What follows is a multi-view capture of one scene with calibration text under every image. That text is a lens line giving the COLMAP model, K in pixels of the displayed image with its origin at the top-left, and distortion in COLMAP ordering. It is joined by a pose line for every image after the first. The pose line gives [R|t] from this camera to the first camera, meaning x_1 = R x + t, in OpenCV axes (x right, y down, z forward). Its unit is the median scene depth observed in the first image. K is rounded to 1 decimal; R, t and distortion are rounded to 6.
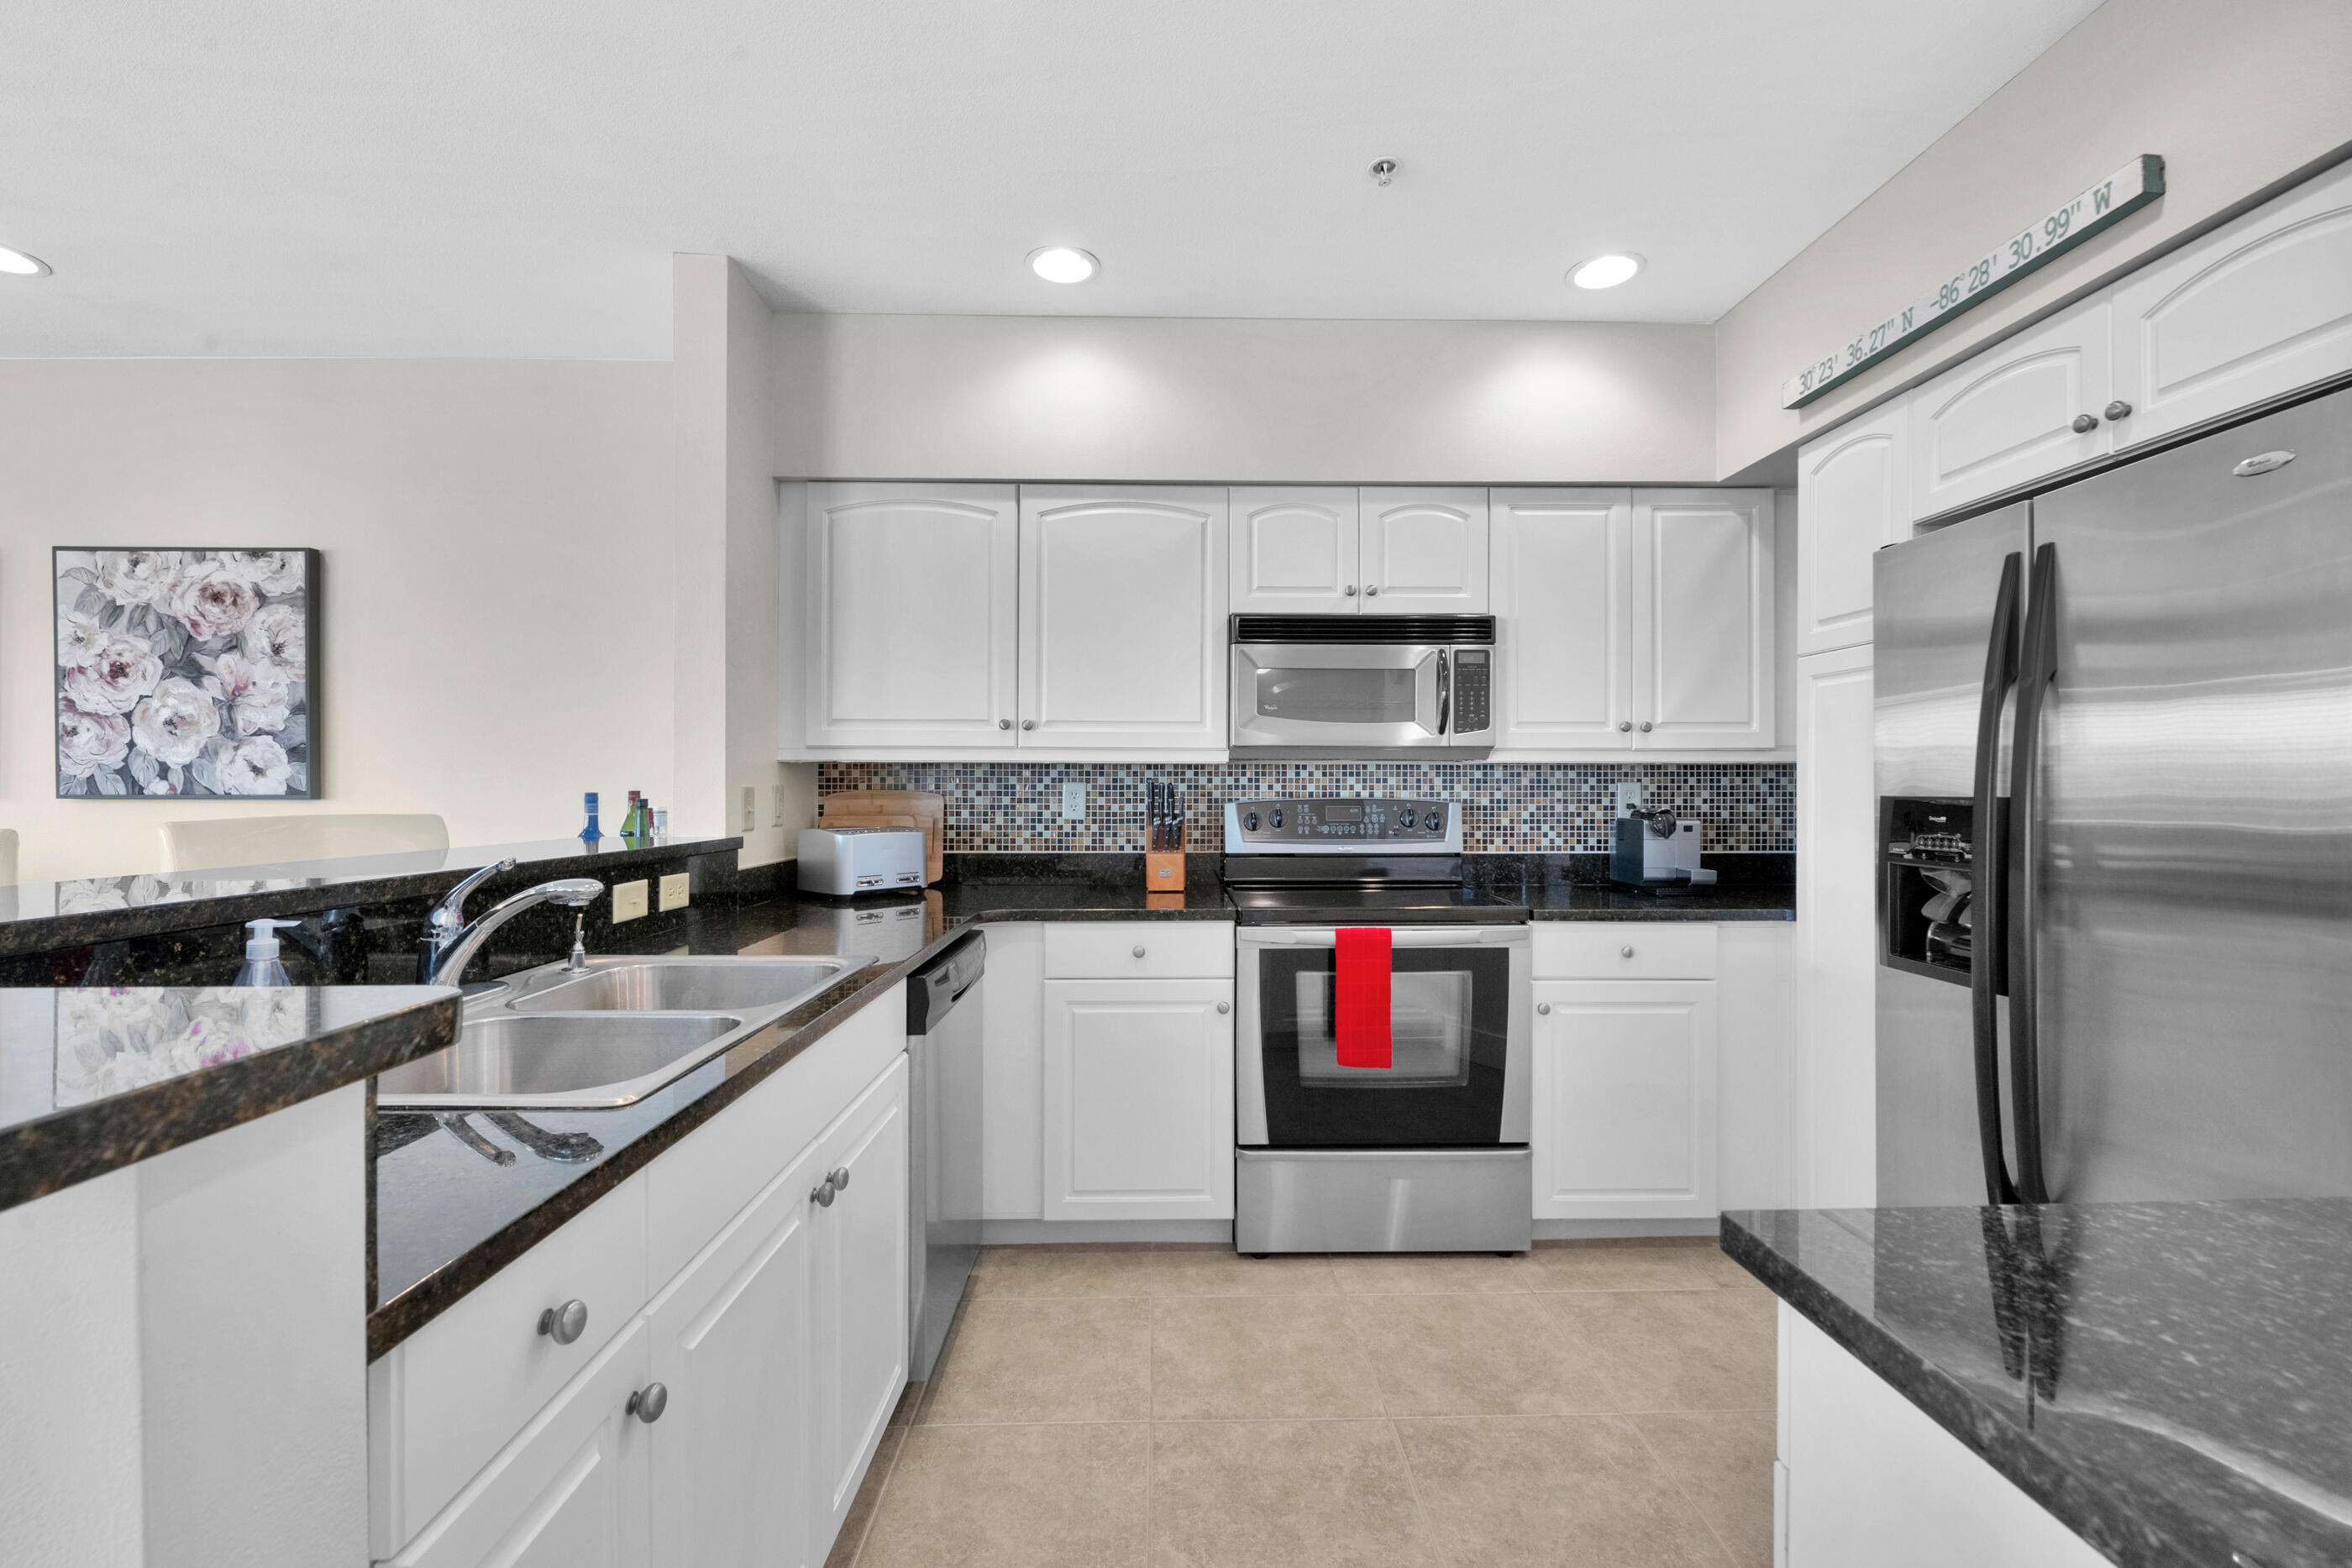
lens RADIAL K [[958.7, 0, 1185.7], [0, 958.7, 780.4], [0, 0, 1]] dist [0.001038, -0.003886]
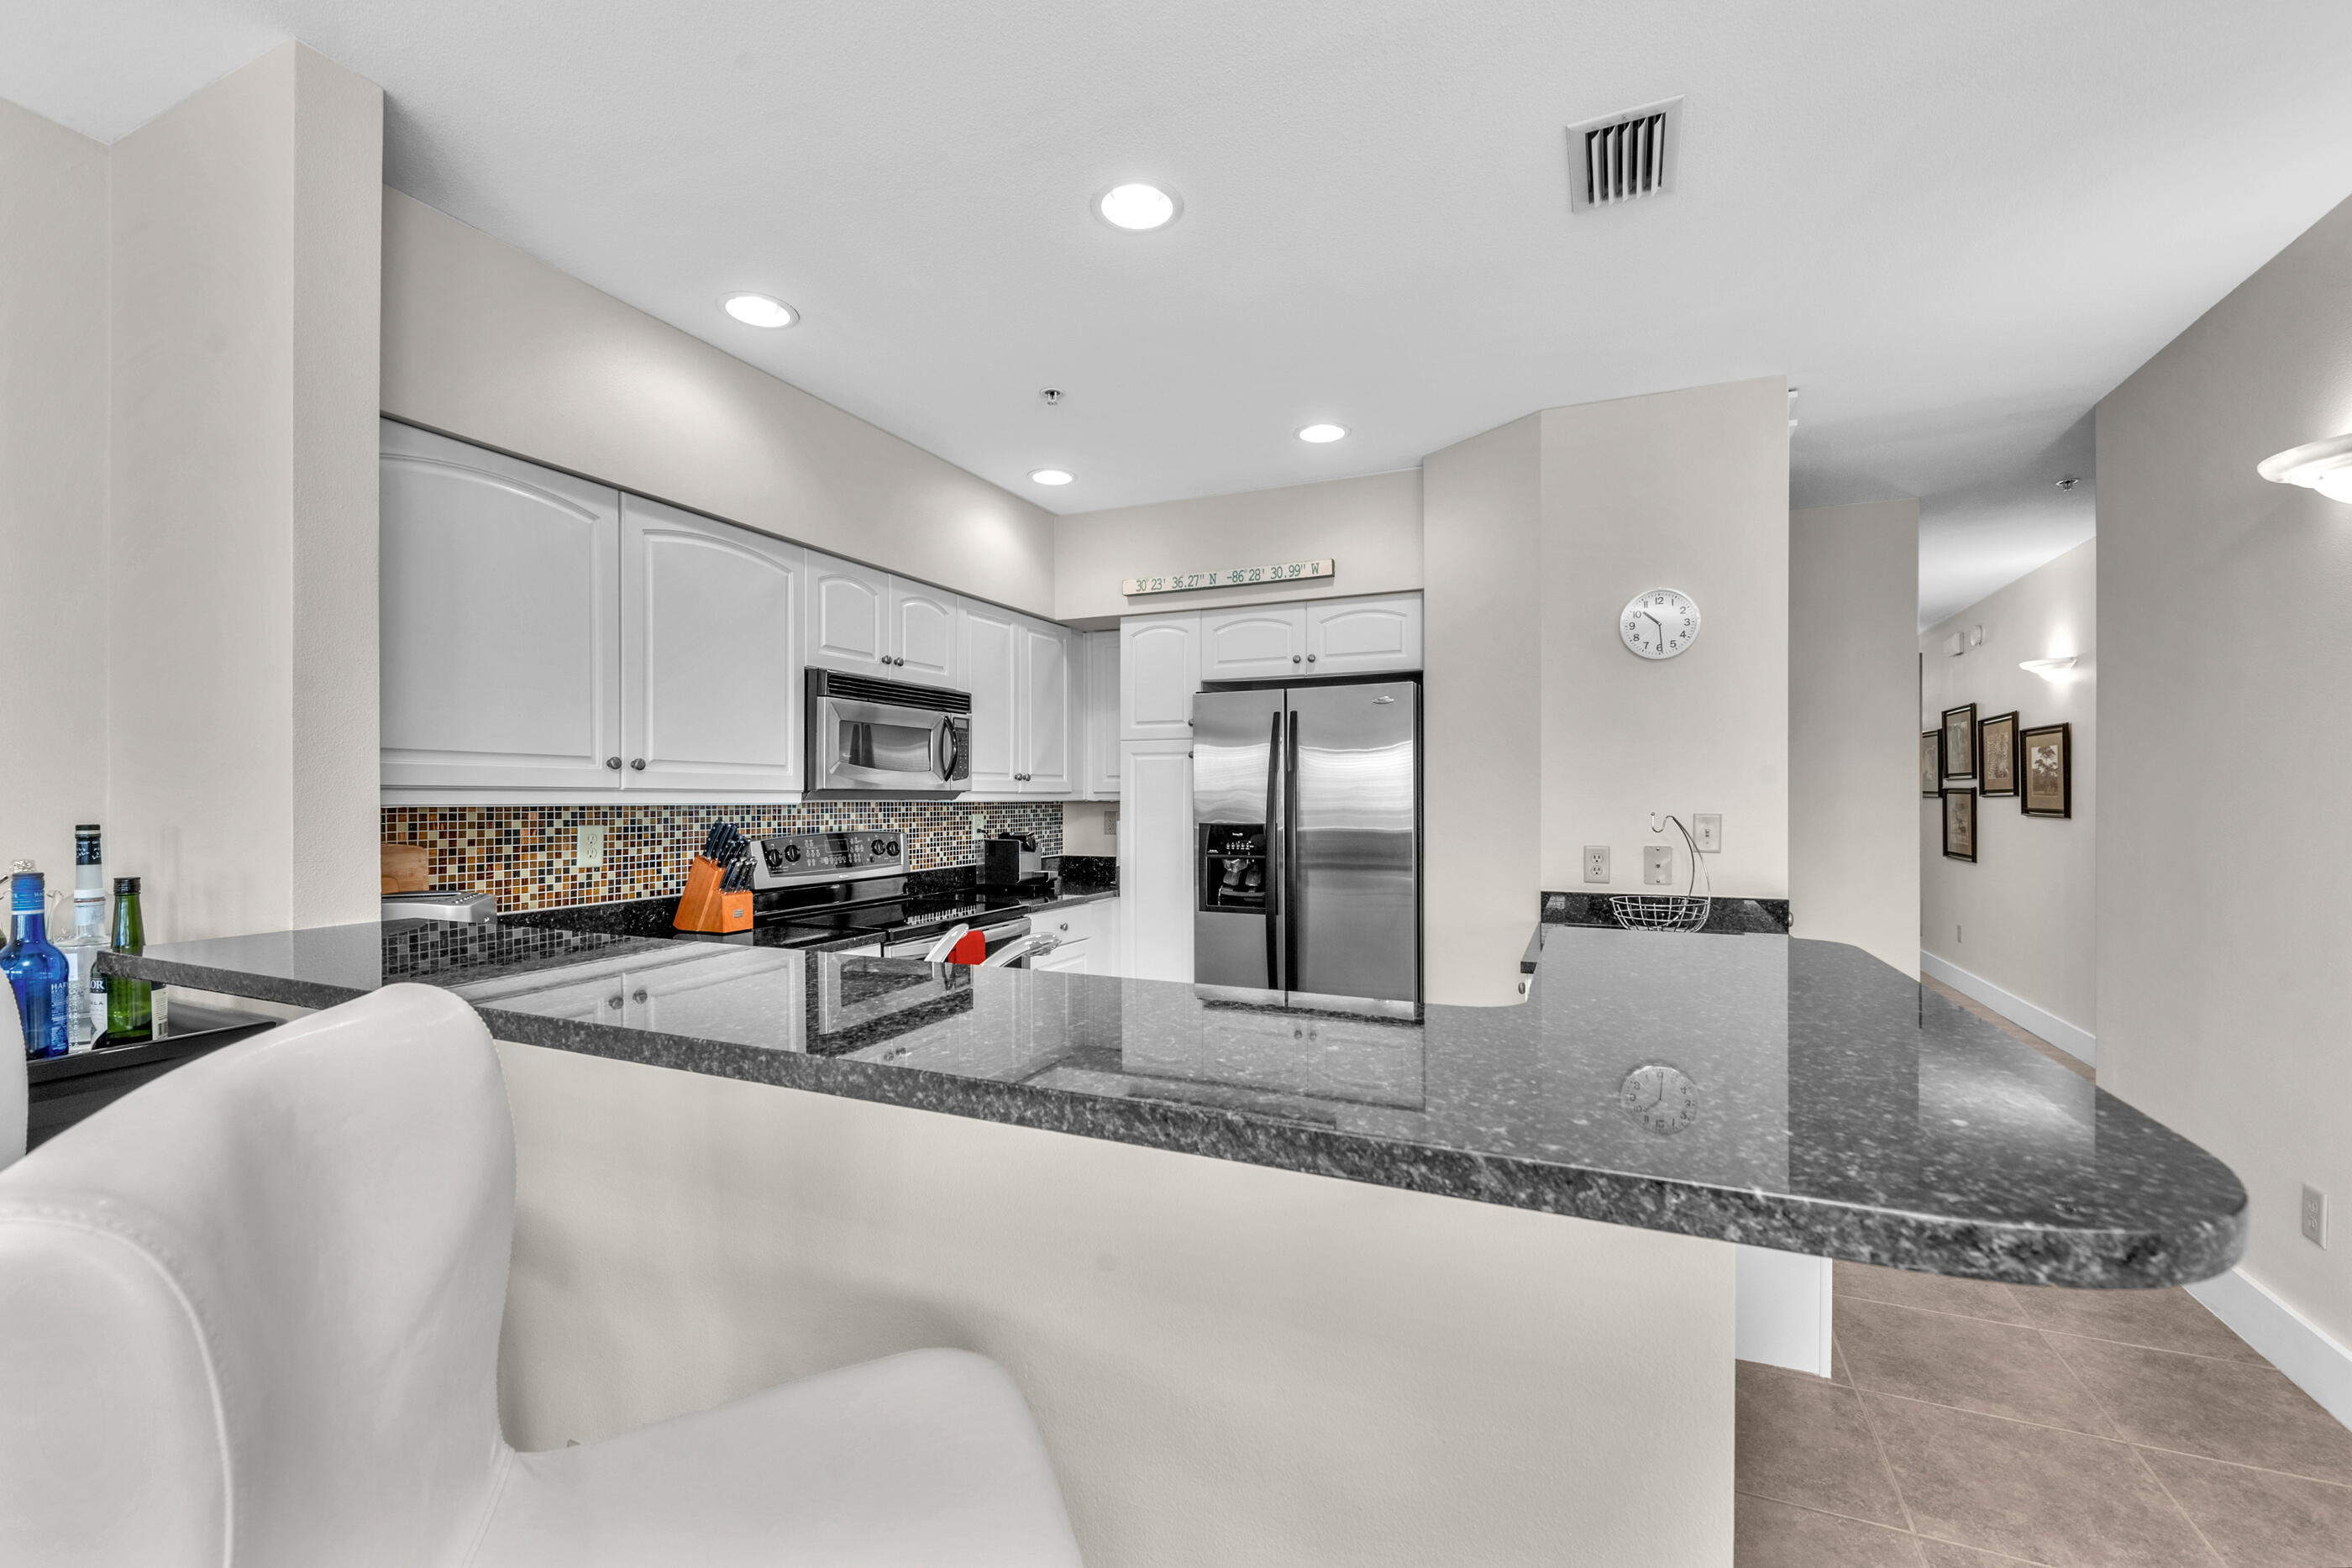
lens RADIAL K [[918.5, 0, 1181.3], [0, 918.5, 796.1], [0, 0, 1]] dist [-0.021583, -0.000170]
pose [[0.445465, 0.000092, 0.895299, -0.644304], [-0.002687, 0.999996, 0.001235, -0.028002], [-0.895295, -0.002956, 0.445464, 0.150859]]
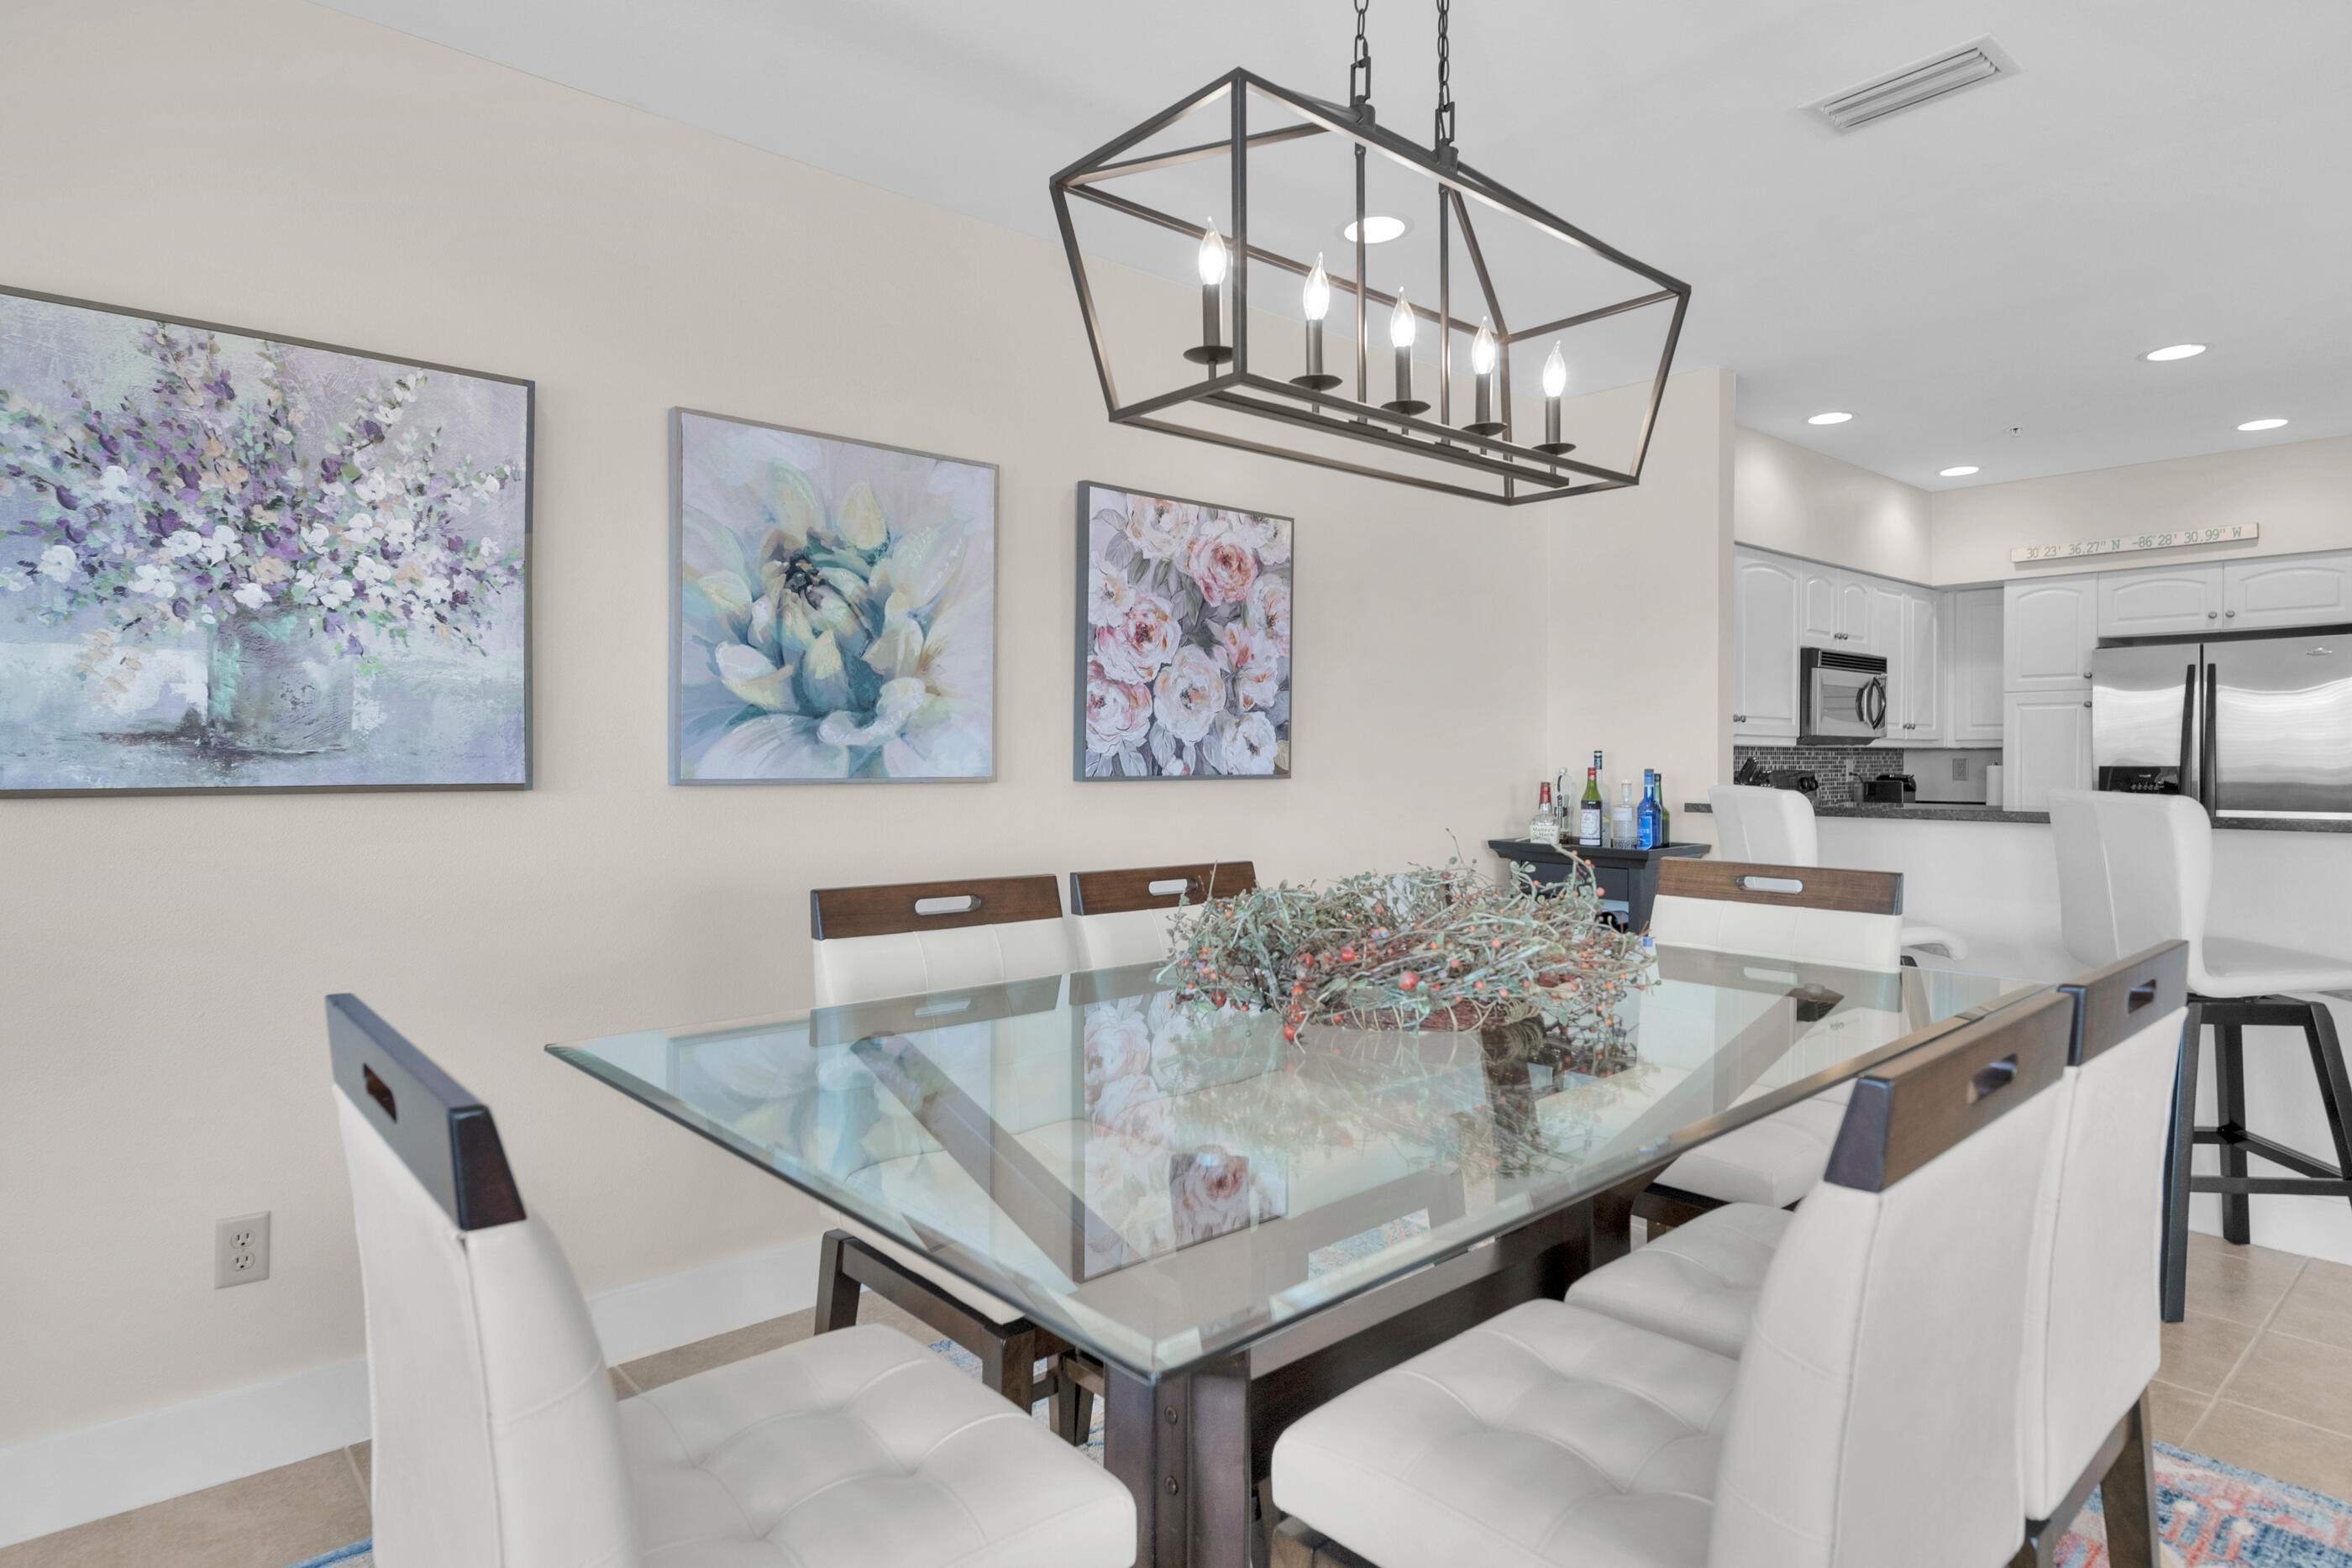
lens RADIAL K [[1273.9, 0, 1197.4], [0, 1273.9, 777.7], [0, 0, 1]] dist [0.002808, -0.000186]
pose [[0.767060, -0.011433, 0.641473, -1.824297], [0.000283, 0.999847, 0.017482, -0.003735], [-0.641575, -0.013228, 0.766946, 0.073419]]
